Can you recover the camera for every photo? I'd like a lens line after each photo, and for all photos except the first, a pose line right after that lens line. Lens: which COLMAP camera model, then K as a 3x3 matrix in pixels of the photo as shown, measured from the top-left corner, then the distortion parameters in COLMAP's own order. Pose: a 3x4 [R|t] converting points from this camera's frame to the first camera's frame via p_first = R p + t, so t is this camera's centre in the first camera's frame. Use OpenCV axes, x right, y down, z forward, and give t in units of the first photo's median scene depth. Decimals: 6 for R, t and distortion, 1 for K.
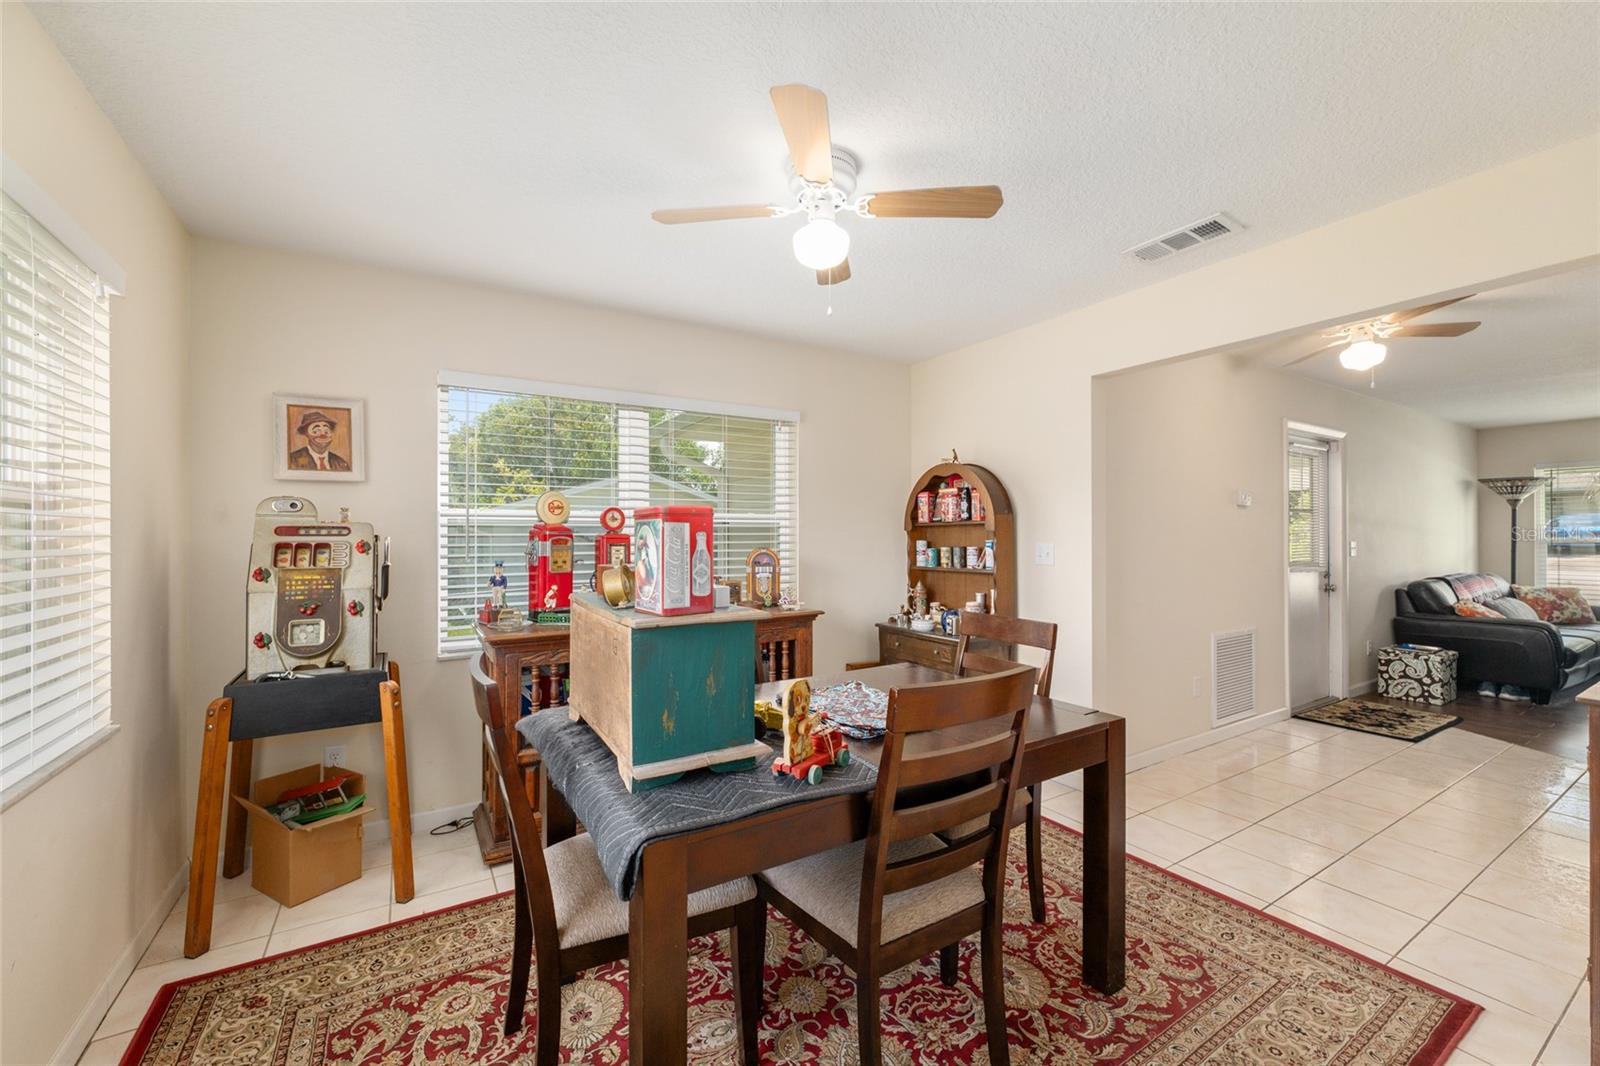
lens RADIAL K [[630.9, 0, 802.2], [0, 630.9, 537.1], [0, 0, 1]] dist [-0.000852, -0.000544]
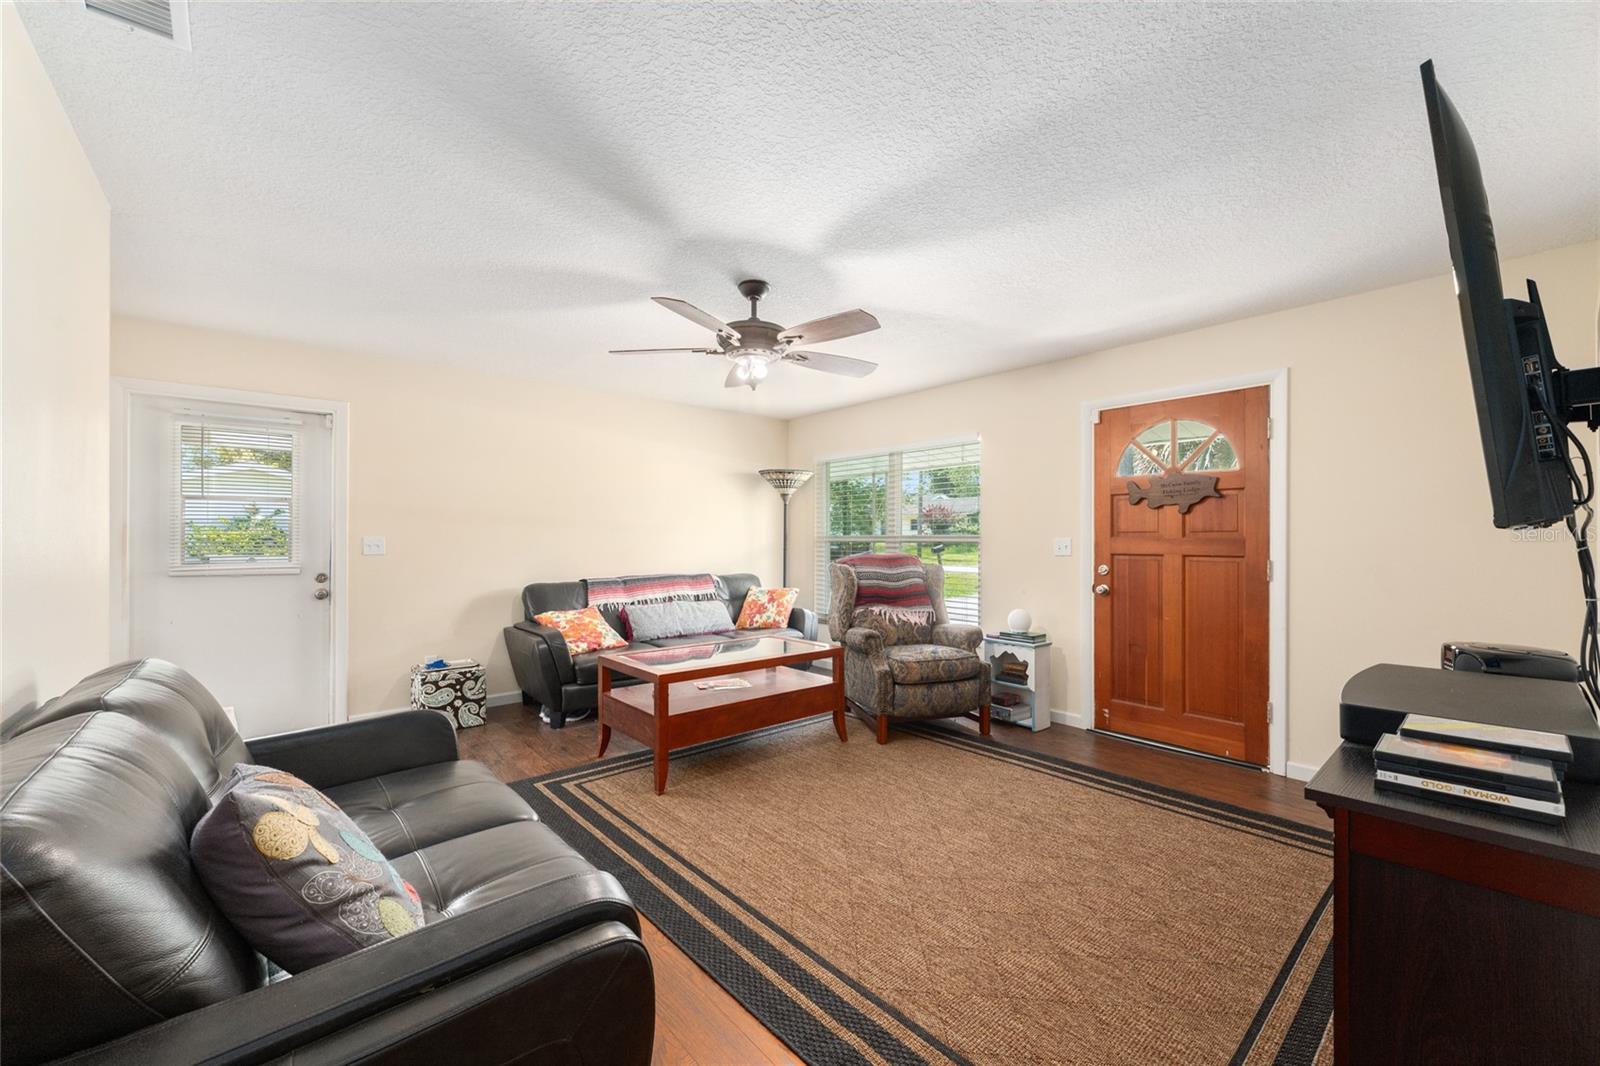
lens RADIAL K [[630.1, 0, 797.2], [0, 630.1, 536.8], [0, 0, 1]] dist [-0.000508, 0.000027]
pose [[0.985047, 0.004555, 0.172225, 0.996835], [-0.003821, 0.999982, -0.004595, 0.007616], [-0.172243, 0.003869, 0.985047, 0.095937]]
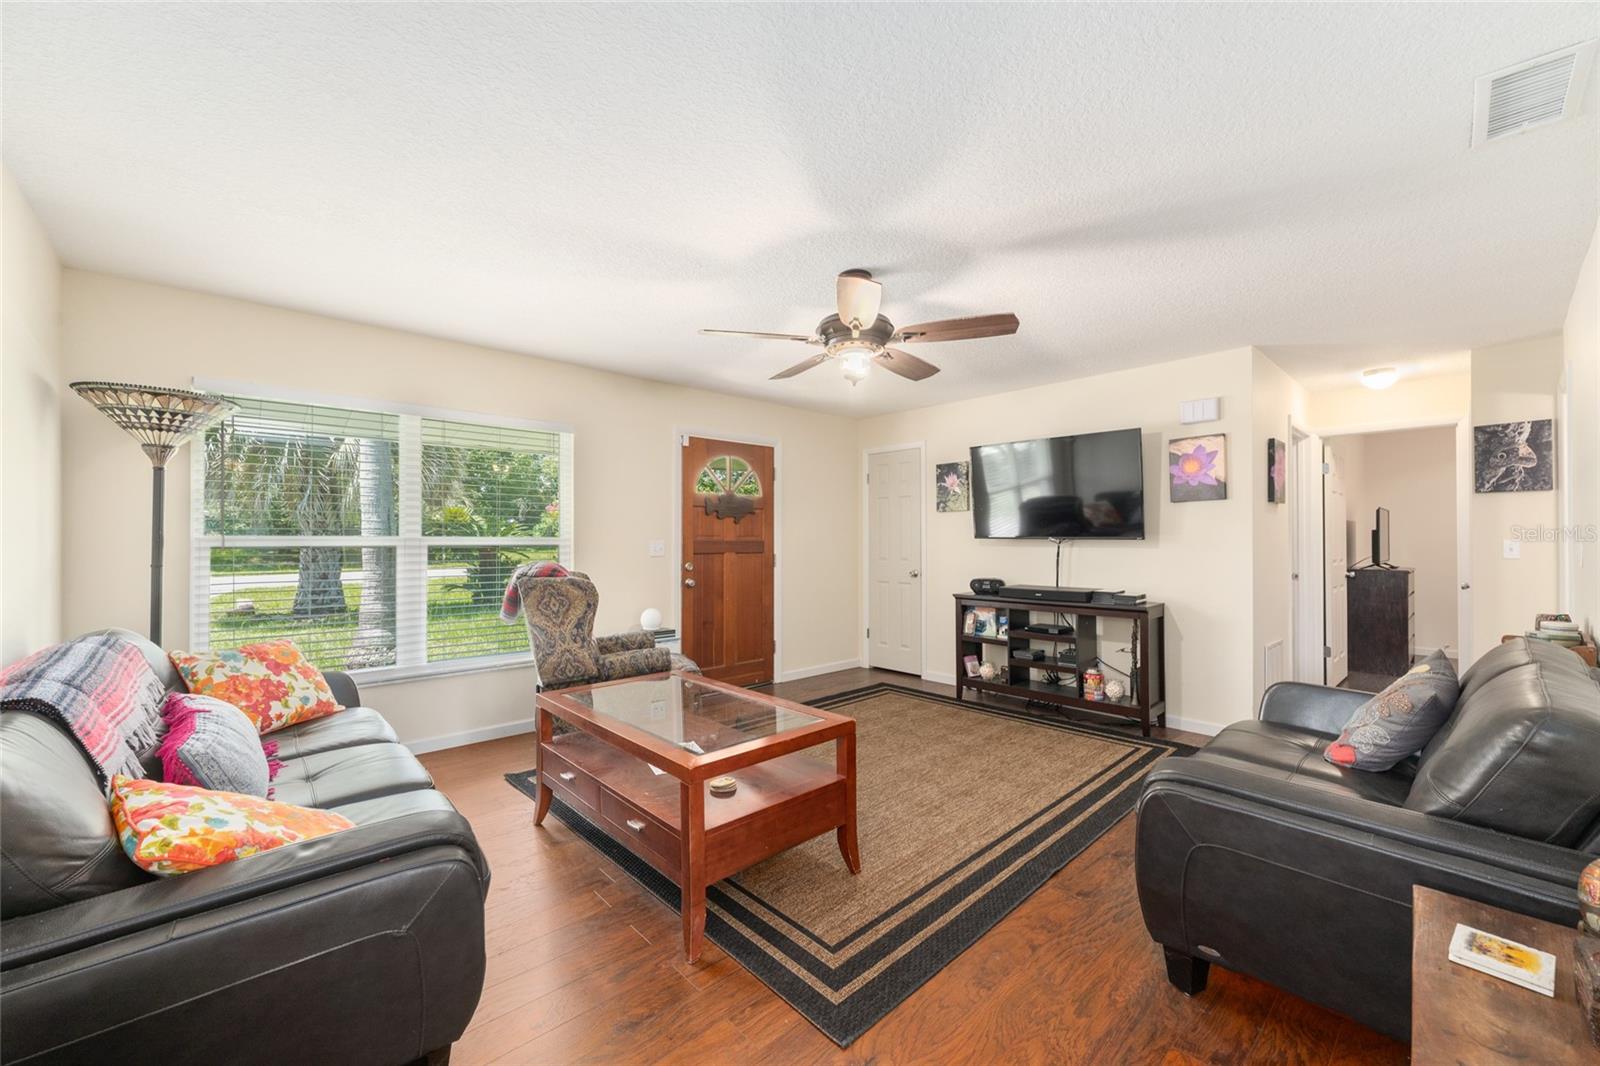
lens RADIAL K [[630.9, 0, 802.2], [0, 630.9, 537.1], [0, 0, 1]] dist [-0.000852, -0.000544]
pose [[-0.209064, 0.004259, 0.977893, 0.632017], [0.000998, 0.999991, -0.004142, 0.004038], [-0.977901, 0.000110, -0.209066, 0.671517]]
